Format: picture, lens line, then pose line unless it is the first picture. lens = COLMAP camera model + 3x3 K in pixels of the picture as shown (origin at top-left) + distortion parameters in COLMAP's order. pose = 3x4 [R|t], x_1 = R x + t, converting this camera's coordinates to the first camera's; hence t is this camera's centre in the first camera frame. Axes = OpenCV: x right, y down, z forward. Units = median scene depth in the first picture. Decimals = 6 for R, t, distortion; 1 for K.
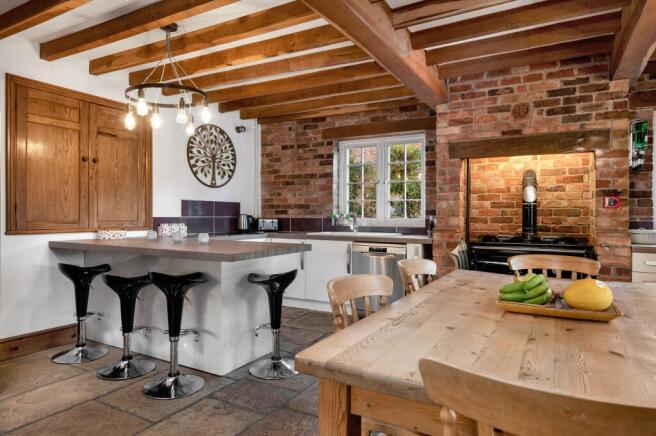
lens RADIAL K [[392.4, 0, 328.4], [0, 392.4, 214.4], [0, 0, 1]] dist [-0.002818, -0.000387]
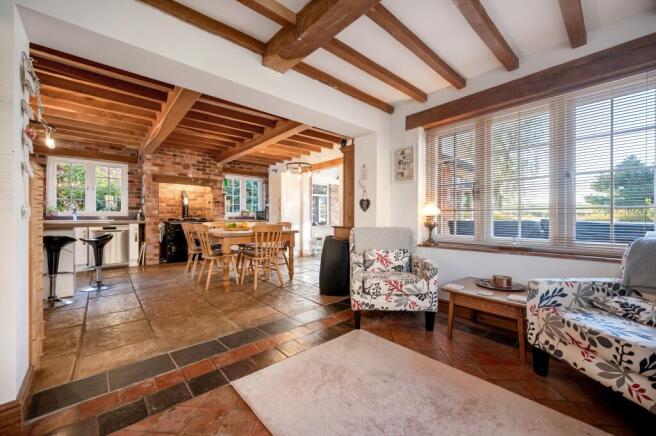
lens RADIAL K [[260.0, 0, 324.6], [0, 260.0, 220.8], [0, 0, 1]] dist [-0.001403, 0.000008]
pose [[0.338355, -0.014186, 0.940911, -0.685602], [0.005366, 0.999899, 0.013146, 0.051311], [-0.941003, 0.000600, 0.338397, -0.318607]]
